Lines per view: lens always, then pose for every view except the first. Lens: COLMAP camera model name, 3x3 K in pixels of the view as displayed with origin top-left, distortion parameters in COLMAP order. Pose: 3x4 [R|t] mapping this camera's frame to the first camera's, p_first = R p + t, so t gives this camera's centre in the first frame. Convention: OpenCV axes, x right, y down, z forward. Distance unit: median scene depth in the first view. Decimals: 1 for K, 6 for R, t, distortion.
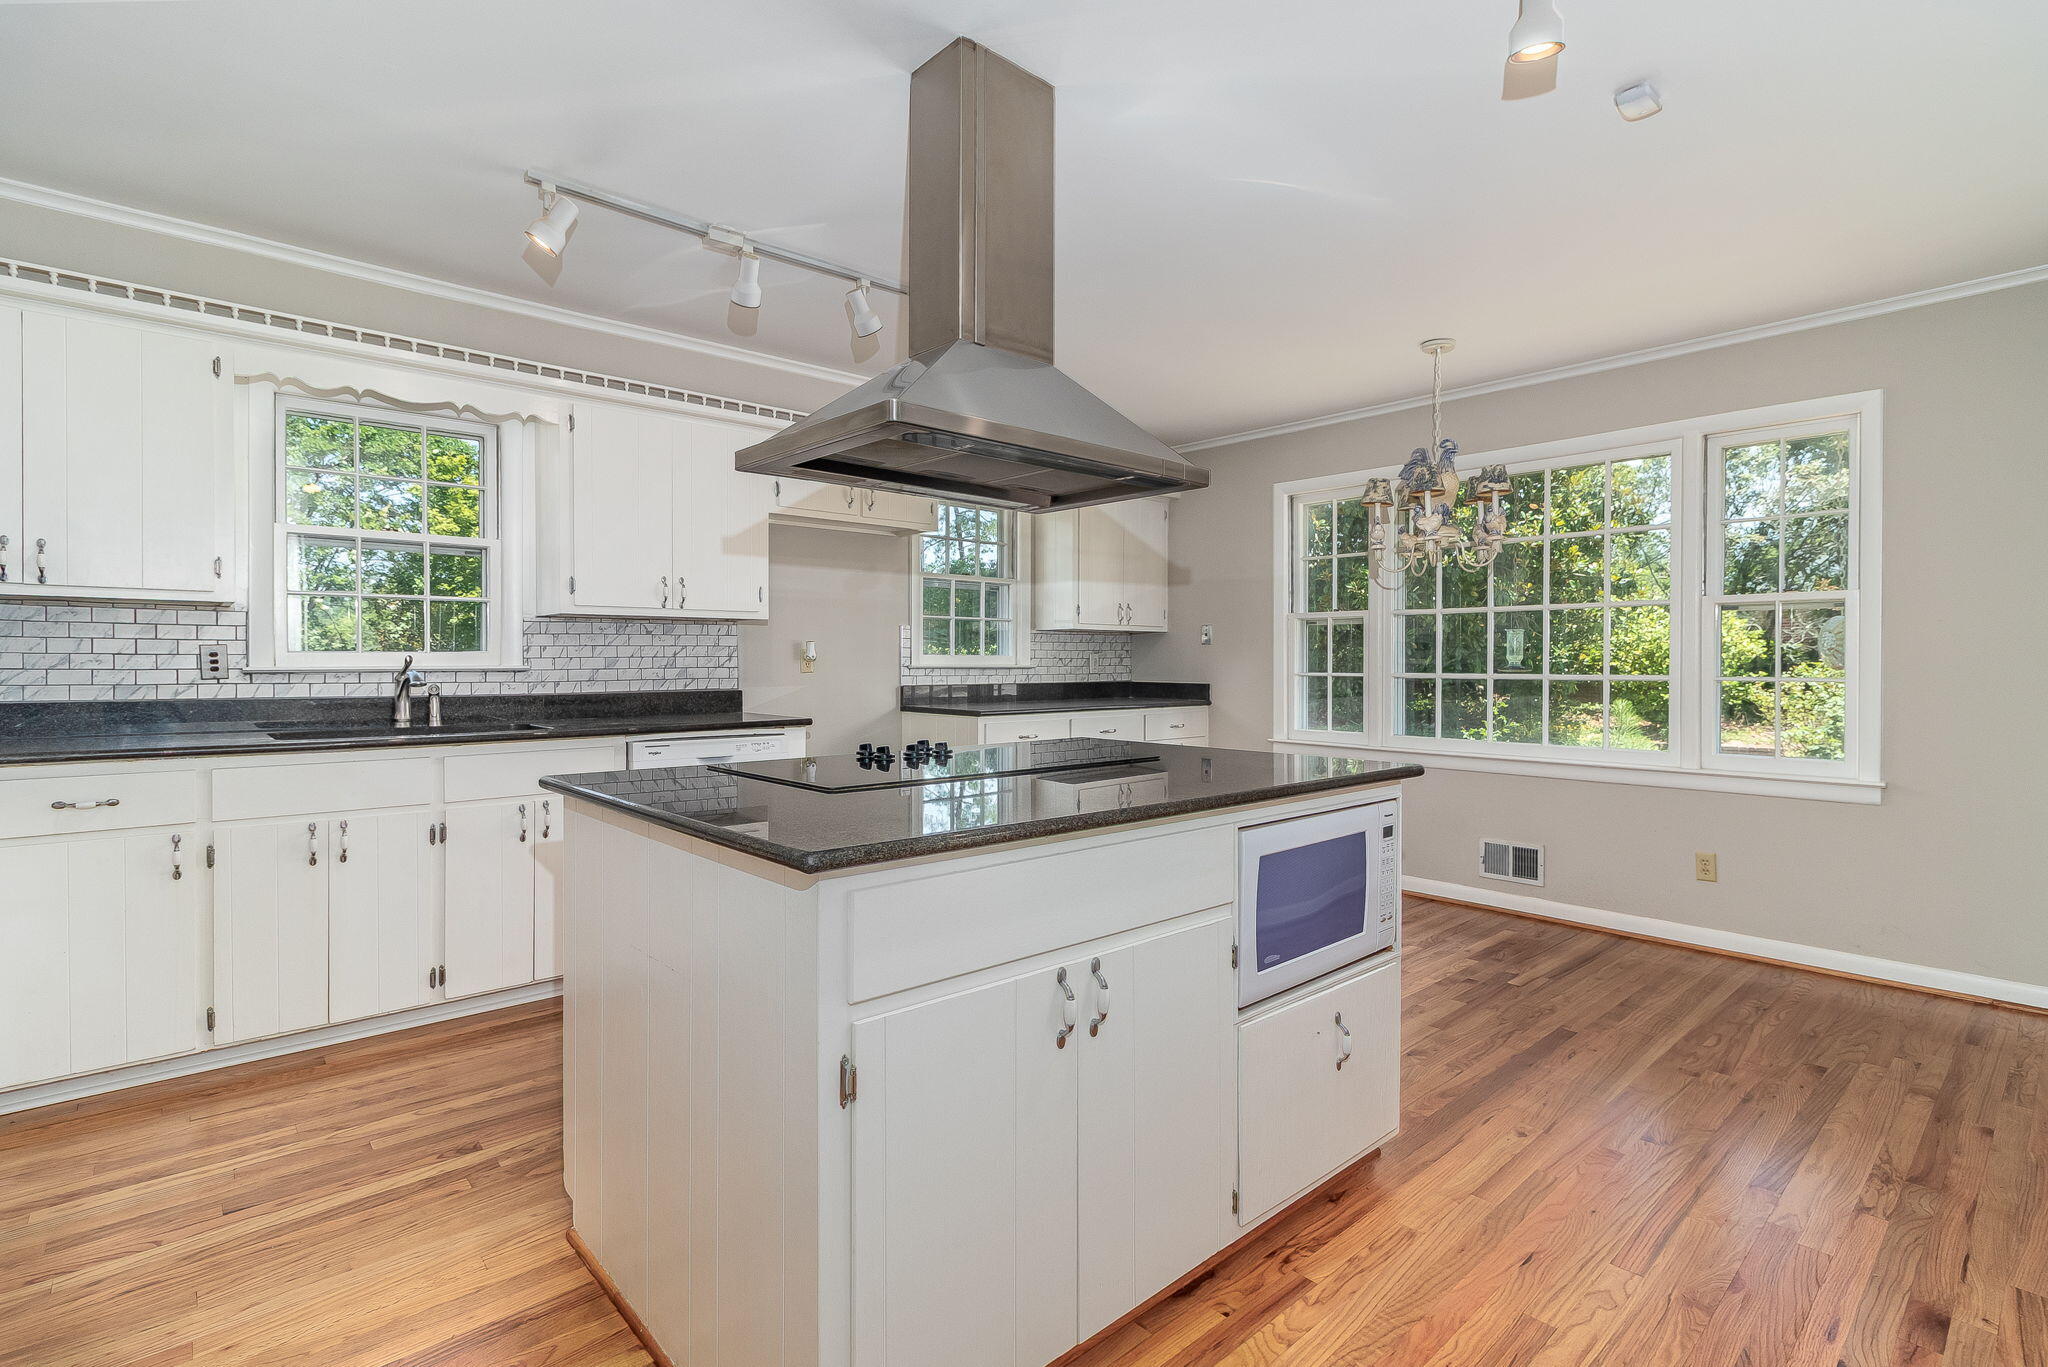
lens RADIAL K [[931.8, 0, 1014.7], [0, 931.8, 660.9], [0, 0, 1]] dist [-0.046348, -0.000002]
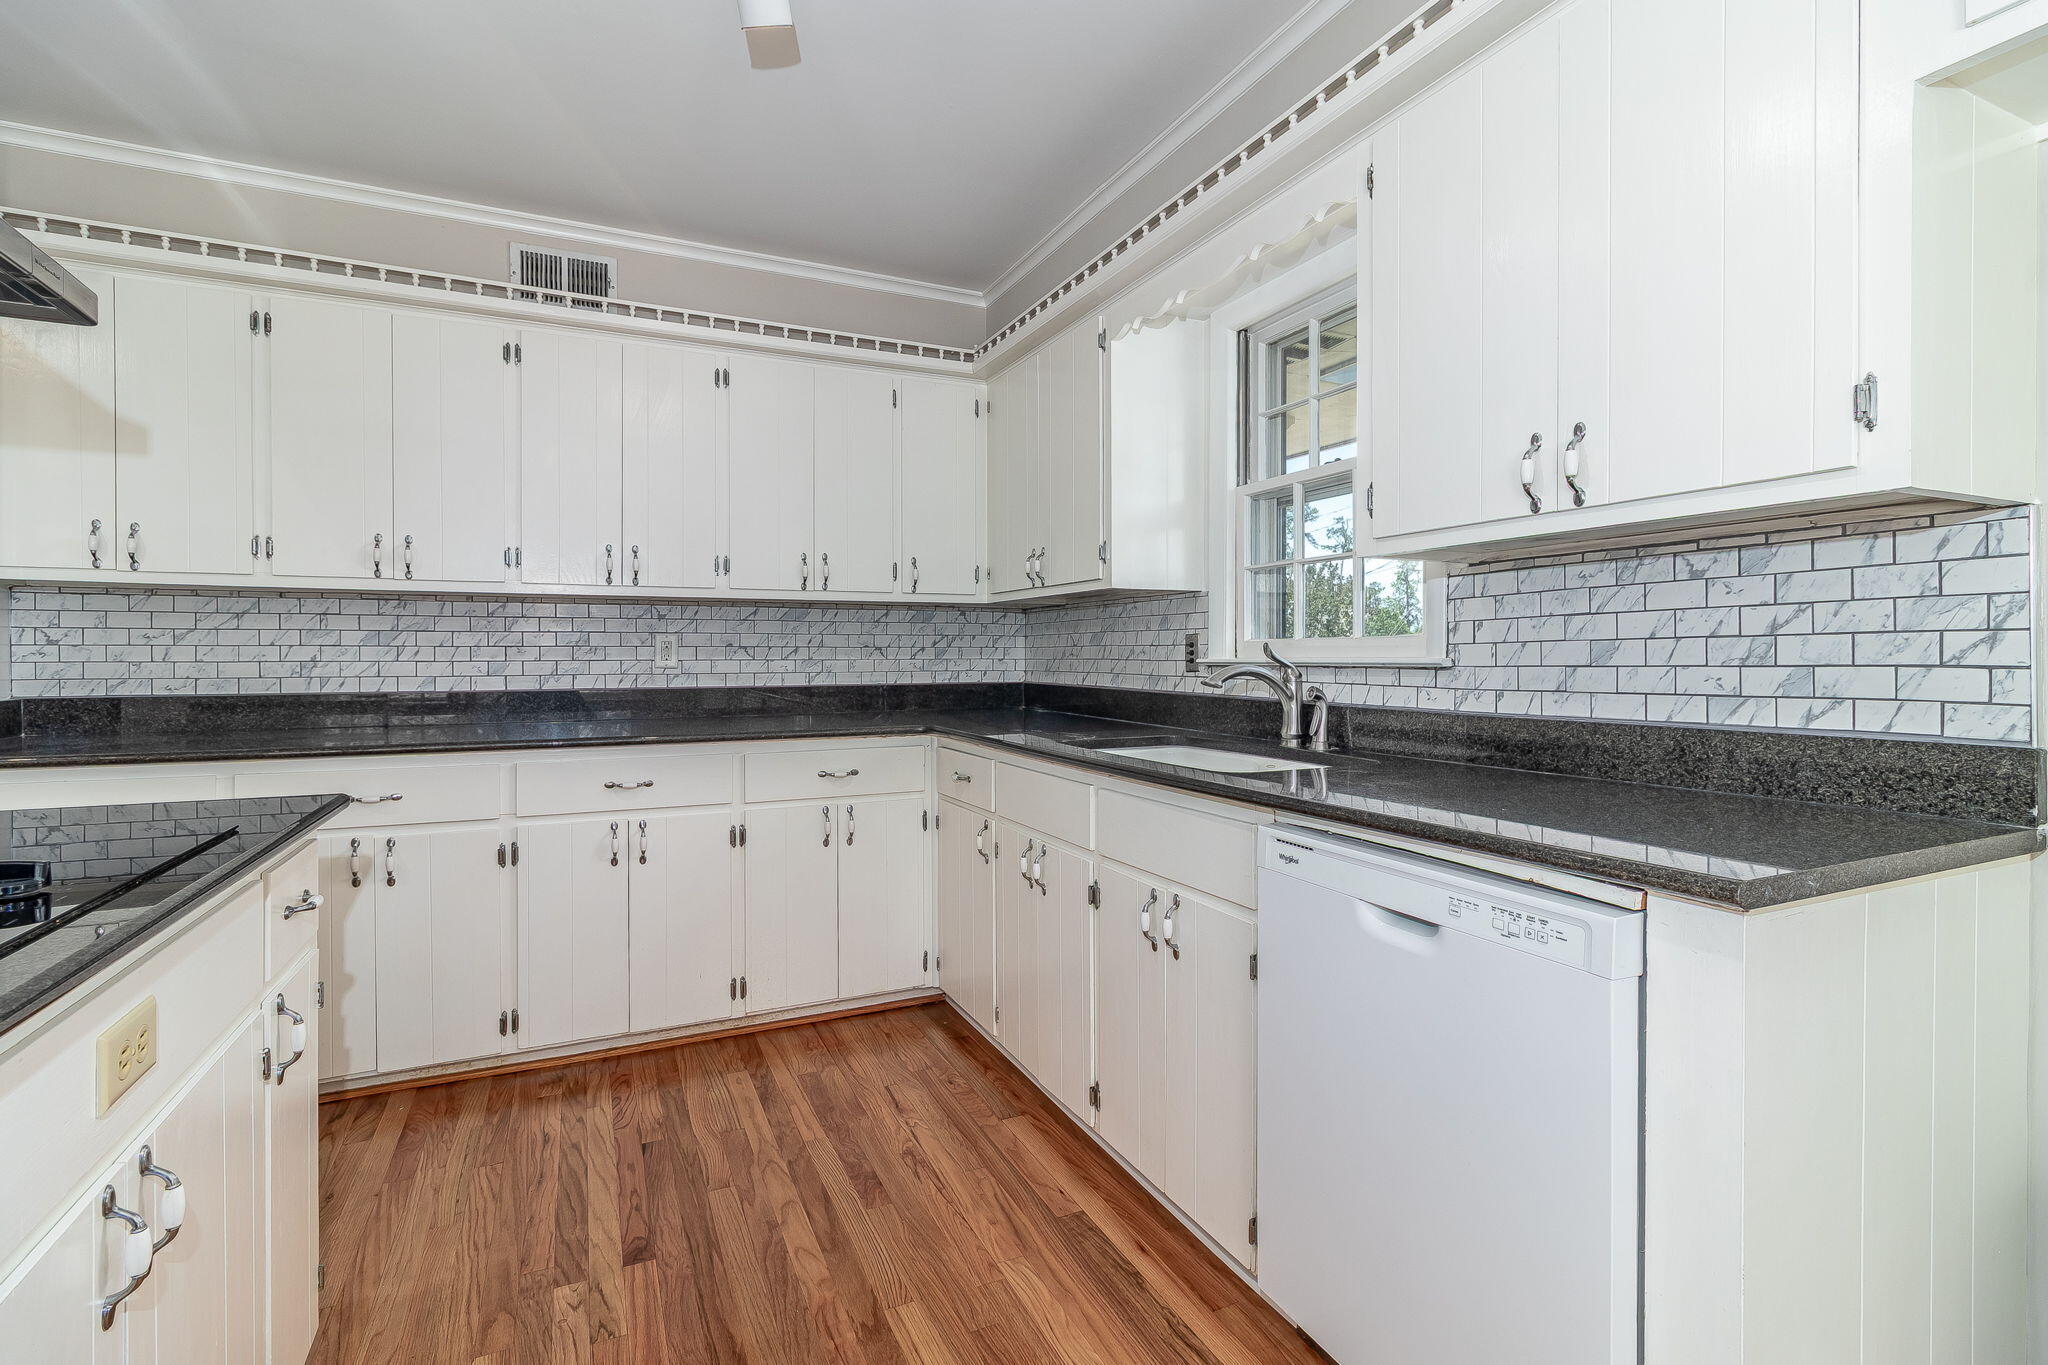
lens RADIAL K [[949.2, 0, 1000.3], [0, 949.2, 662.4], [0, 0, 1]] dist [0.027318, -0.000403]
pose [[-0.269066, 0.008439, -0.963085, 0.076817], [0.005083, 0.999960, 0.007342, 0.002156], [0.963108, -0.002920, -0.269098, 0.874166]]
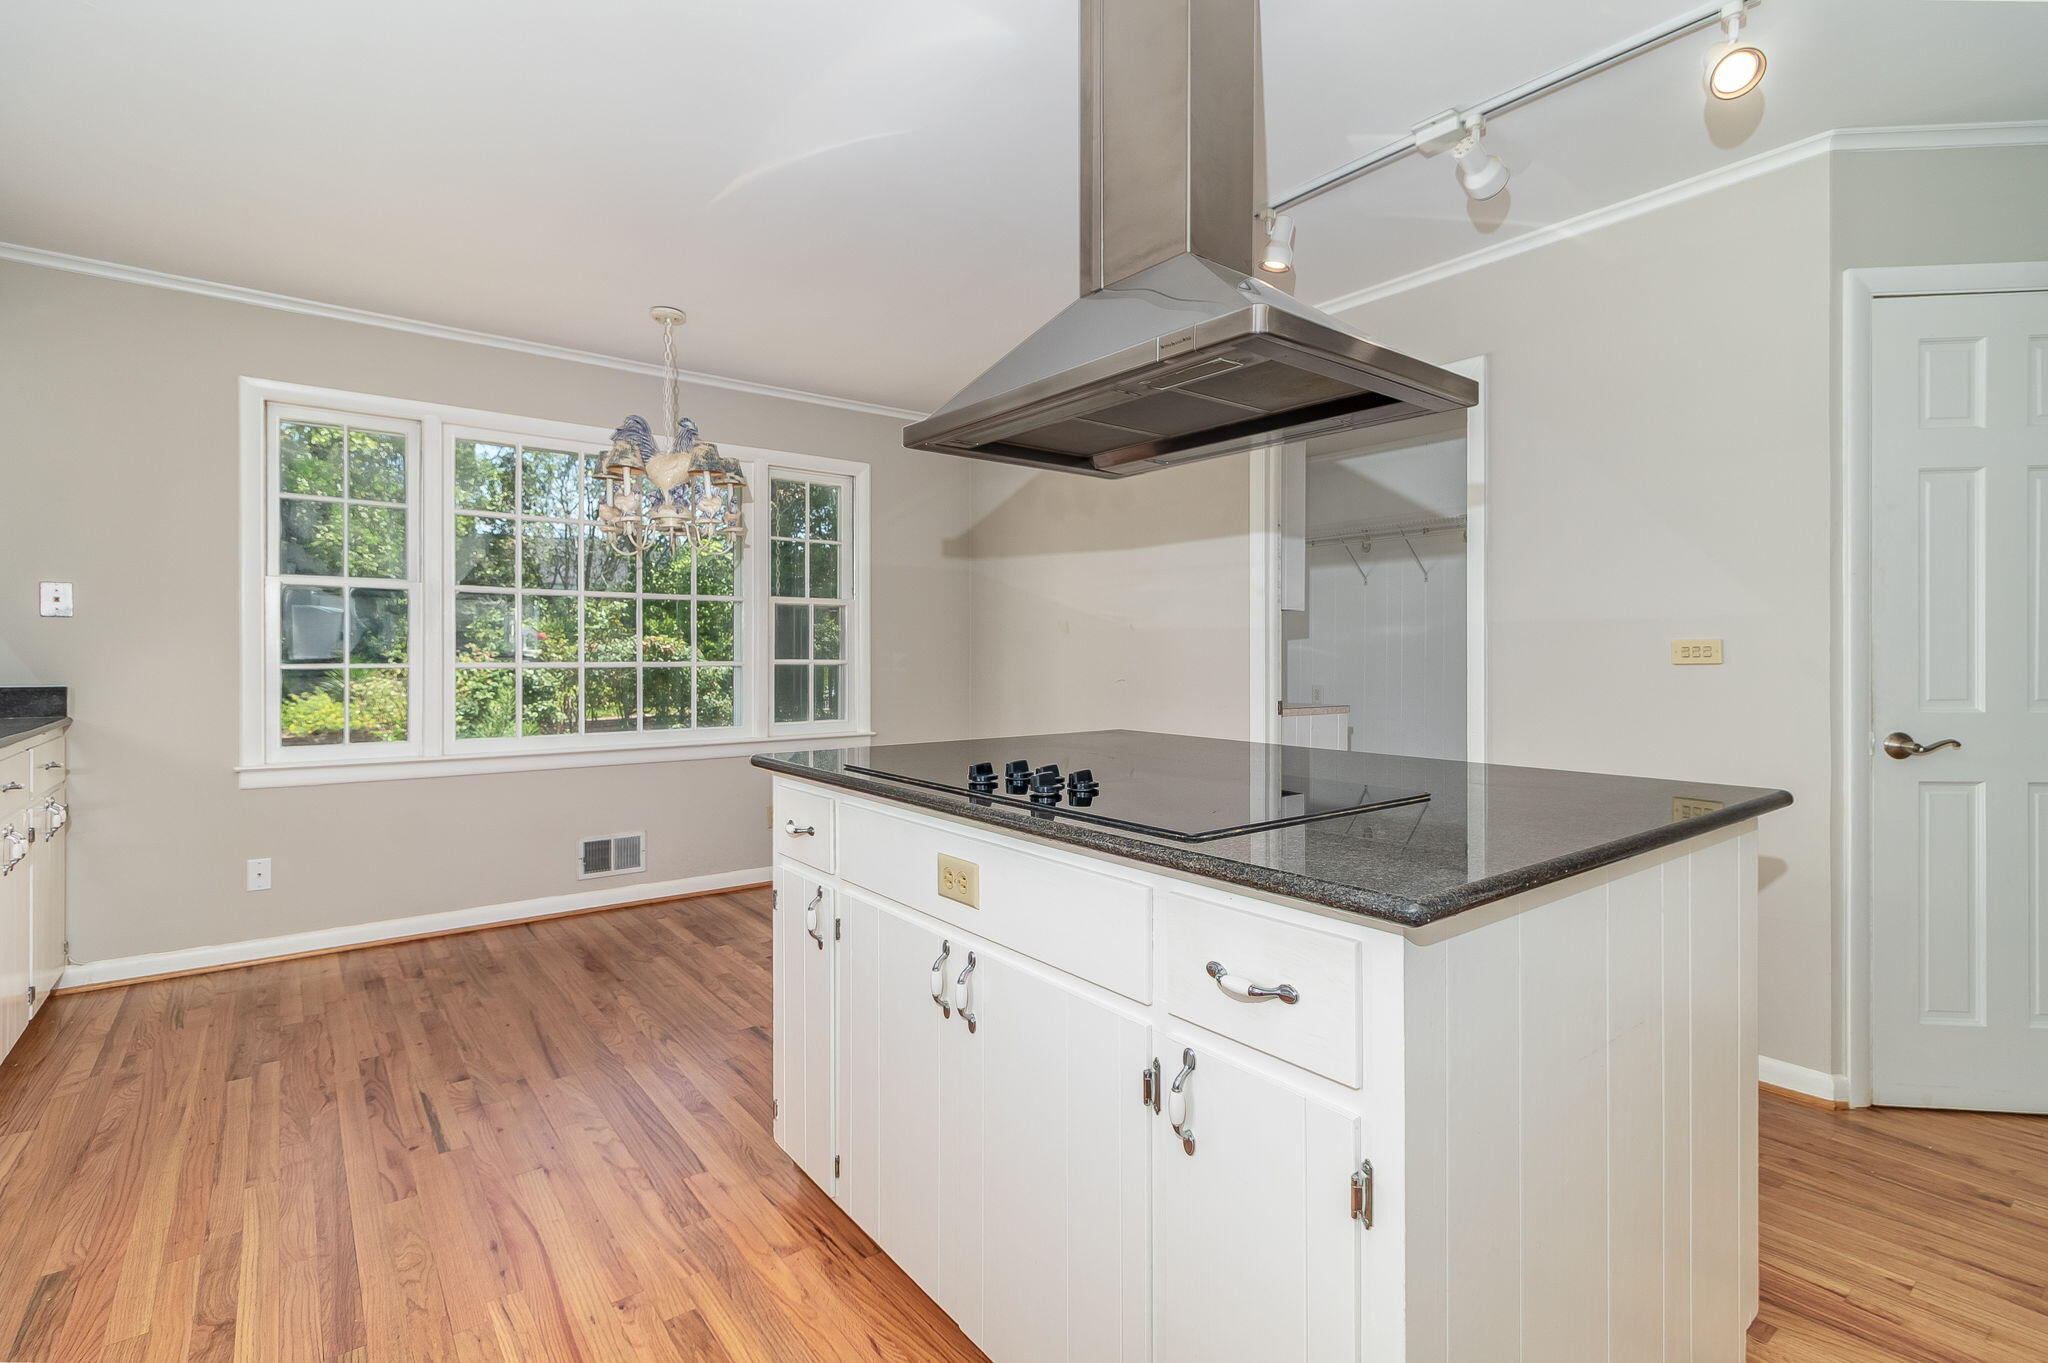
lens RADIAL K [[931.8, 0, 1014.7], [0, 931.8, 658.9], [0, 0, 1]] dist [-0.046348, -0.000002]
pose [[0.051493, -0.004100, 0.998665, -0.451203], [0.000751, 0.999991, 0.004067, 0.006251], [-0.998673, 0.000541, 0.051496, 0.569663]]
